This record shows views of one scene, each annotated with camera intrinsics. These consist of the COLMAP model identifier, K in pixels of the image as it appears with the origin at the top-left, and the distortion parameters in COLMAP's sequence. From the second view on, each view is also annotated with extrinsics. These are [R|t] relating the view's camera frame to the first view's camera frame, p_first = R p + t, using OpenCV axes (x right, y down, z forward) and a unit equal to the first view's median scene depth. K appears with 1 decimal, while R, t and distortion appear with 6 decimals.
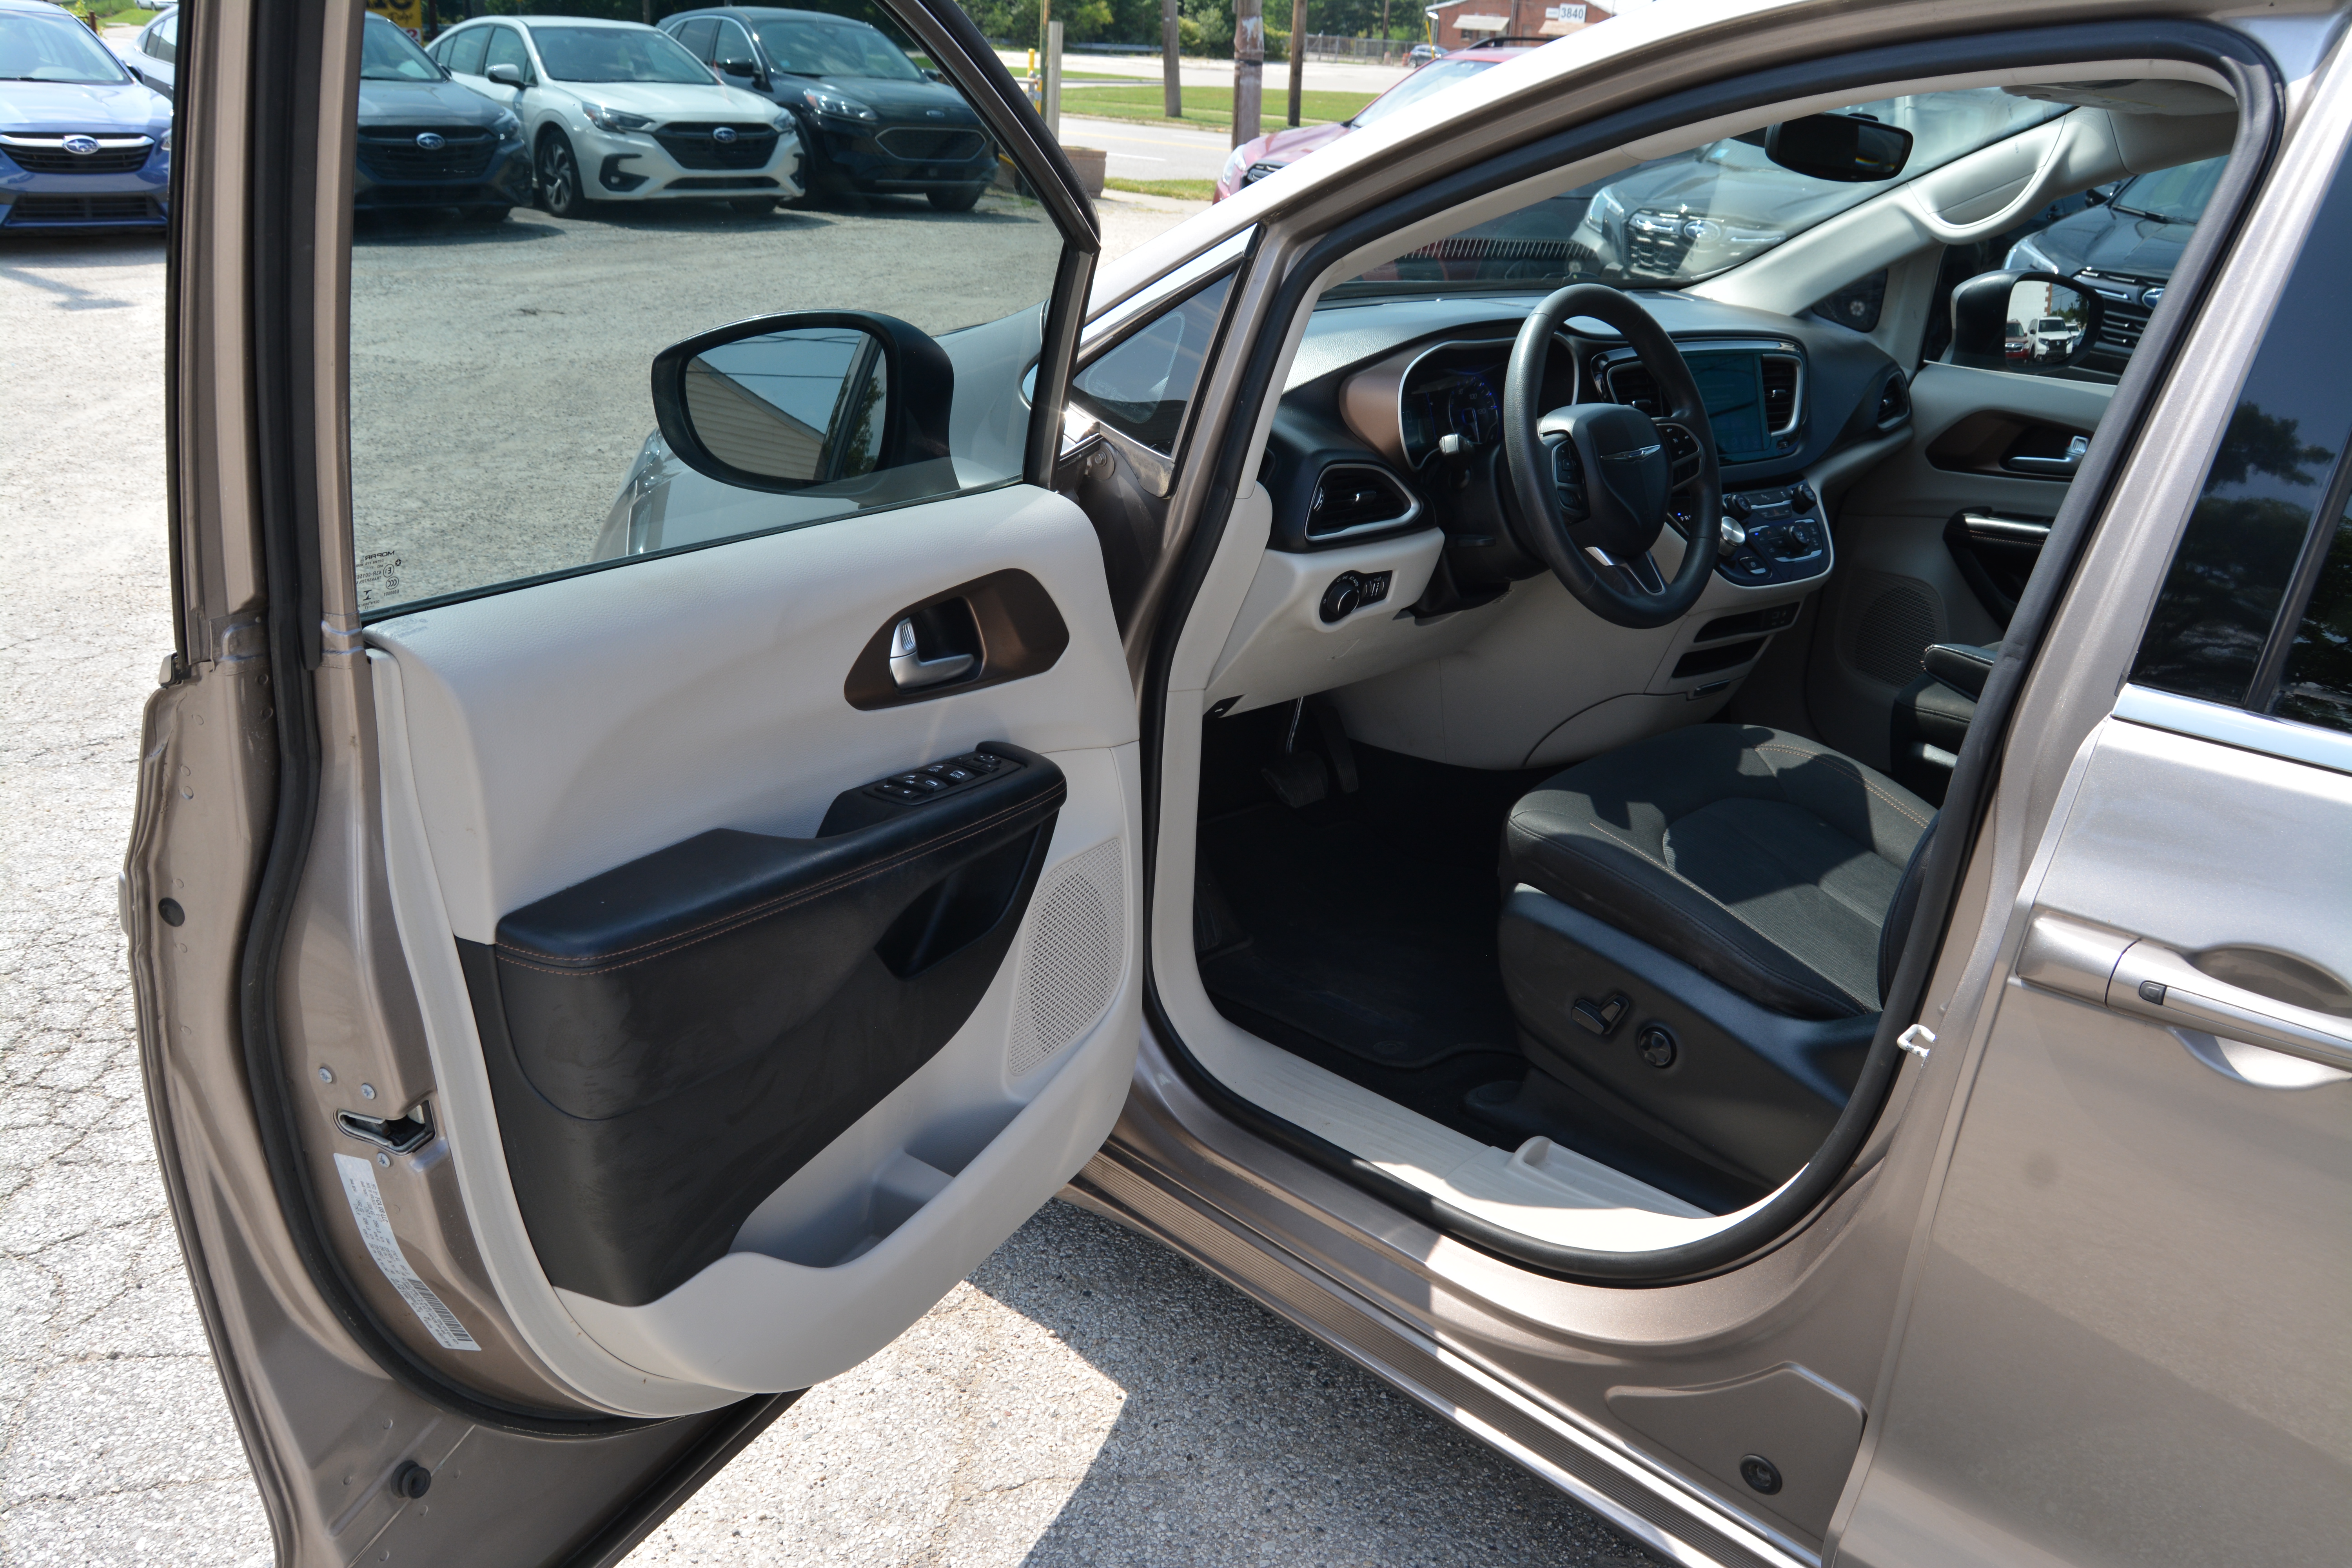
lens RADIAL K [[1840.4, 0, 1176.0], [0, 1840.4, 784.0], [0, 0, 1]] dist [-0.097090, 0.041210]
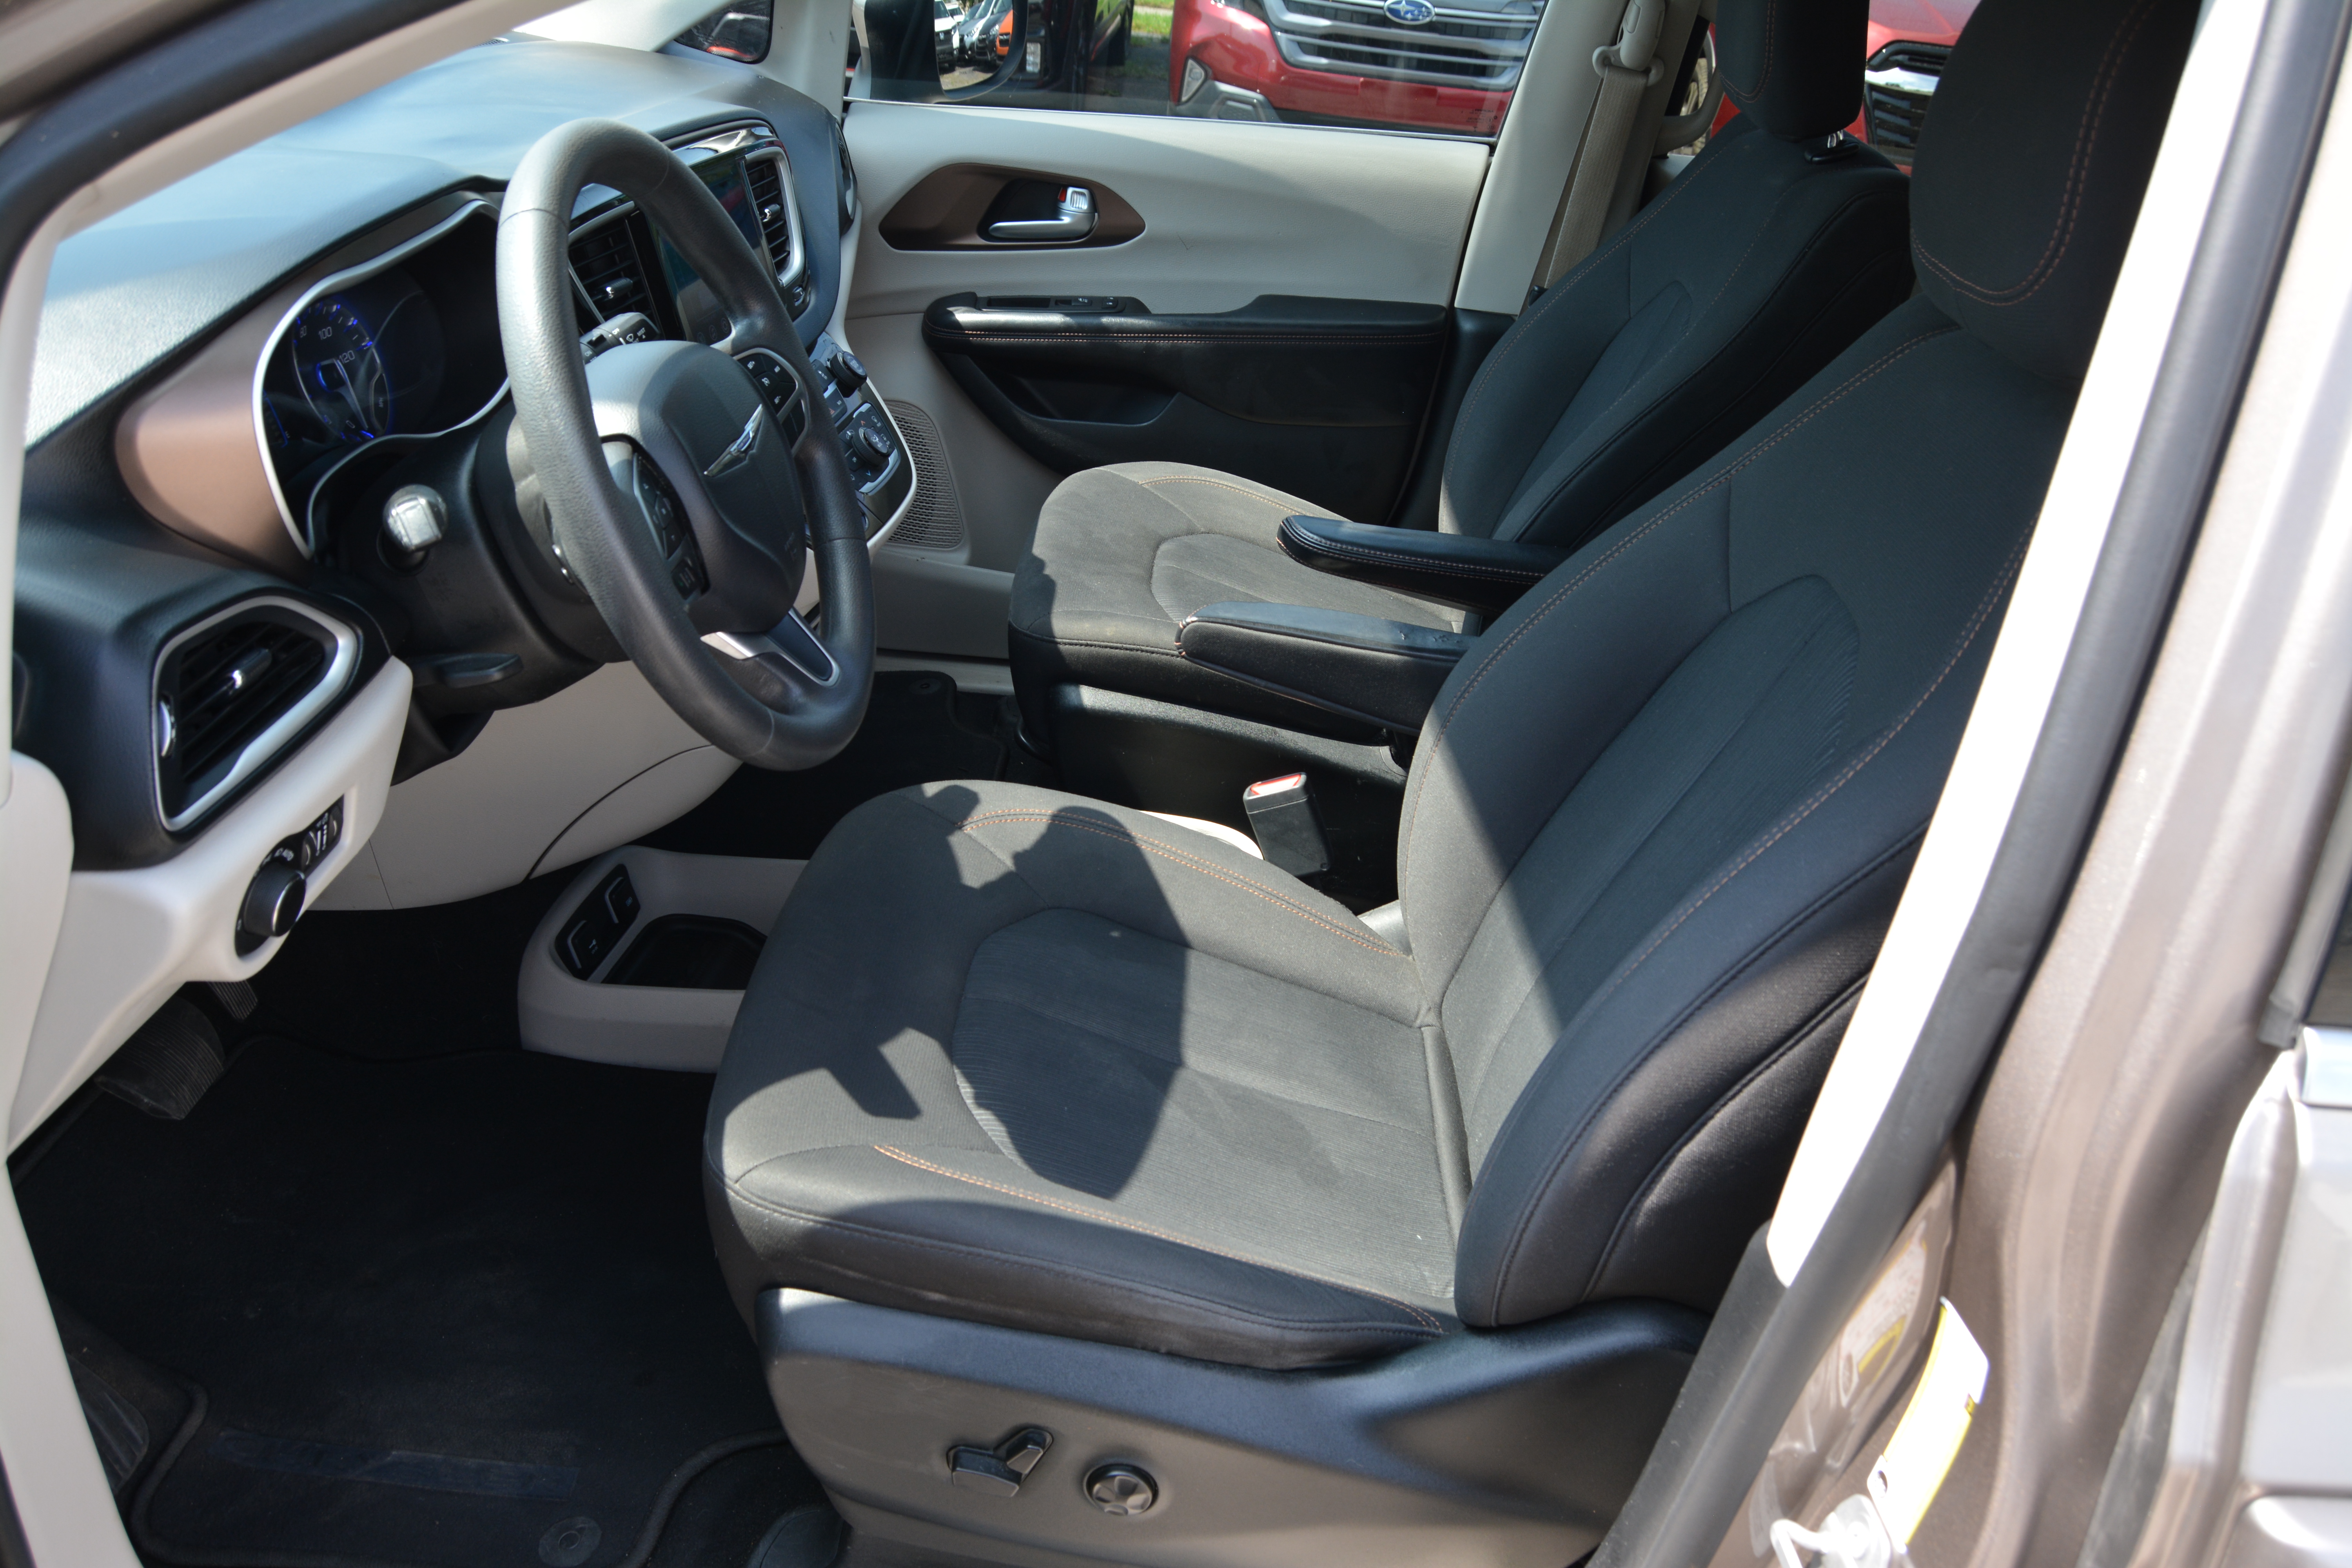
lens RADIAL K [[1840.4, 0, 1176.0], [0, 1840.4, 784.0], [0, 0, 1]] dist [-0.097090, 0.041210]
pose [[0.748030, -0.309294, 0.587186, 0.003765], [0.196310, 0.948290, 0.249418, -0.192765], [-0.633966, -0.071302, 0.770067, 0.500630]]
